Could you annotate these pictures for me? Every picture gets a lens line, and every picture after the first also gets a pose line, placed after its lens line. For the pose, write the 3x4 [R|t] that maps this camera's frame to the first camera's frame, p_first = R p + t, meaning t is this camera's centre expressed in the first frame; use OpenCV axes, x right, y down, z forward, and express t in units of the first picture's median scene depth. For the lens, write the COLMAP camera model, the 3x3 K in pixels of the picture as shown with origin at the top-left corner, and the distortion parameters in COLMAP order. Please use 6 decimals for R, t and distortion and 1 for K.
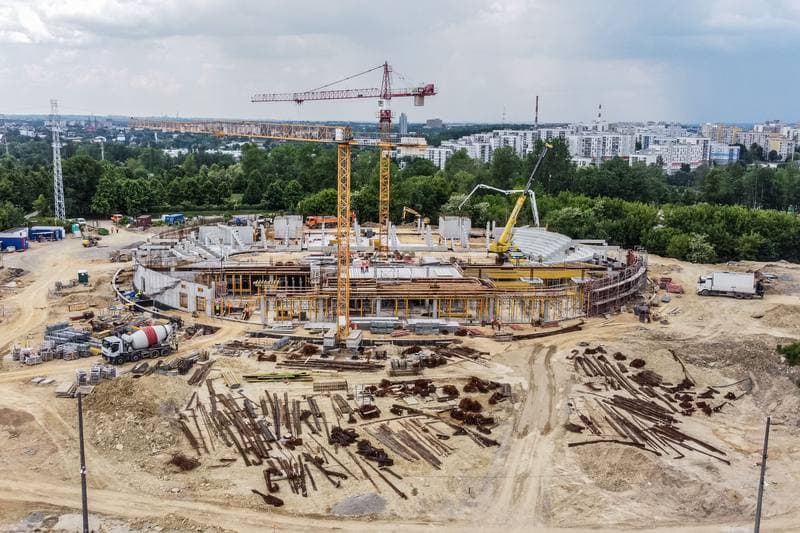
lens RADIAL K [[786.4, 0, 379.5], [0, 786.4, 248.5], [0, 0, 1]] dist [-0.006541, 0.001530]
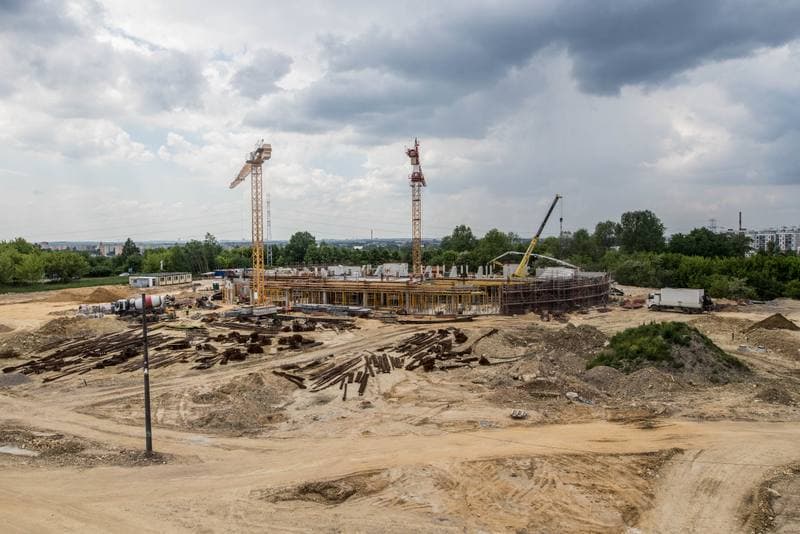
lens RADIAL K [[517.2, 0, 386.7], [0, 517.2, 252.0], [0, 0, 1]] dist [-0.010580, -0.014418]
pose [[0.905541, -0.010333, -0.424134, 0.480631], [-0.049565, 0.990281, -0.129948, 0.111718], [0.421354, 0.138696, 0.896228, 0.279067]]
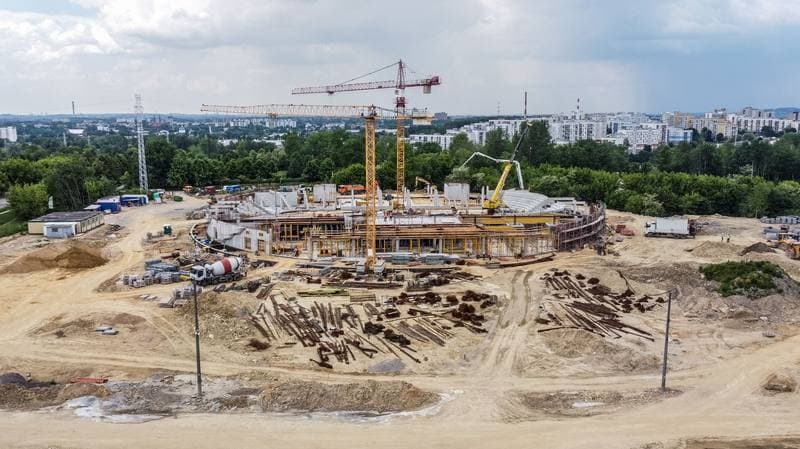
lens RADIAL K [[656.2, 0, 395.3], [0, 656.2, 224.7], [0, 0, 1]] dist [-0.002327, -0.003181]
pose [[0.999911, -0.013158, -0.002023, -0.002419], [0.013166, 0.999905, 0.004186, 0.037575], [0.001968, -0.004213, 0.999989, -0.097738]]
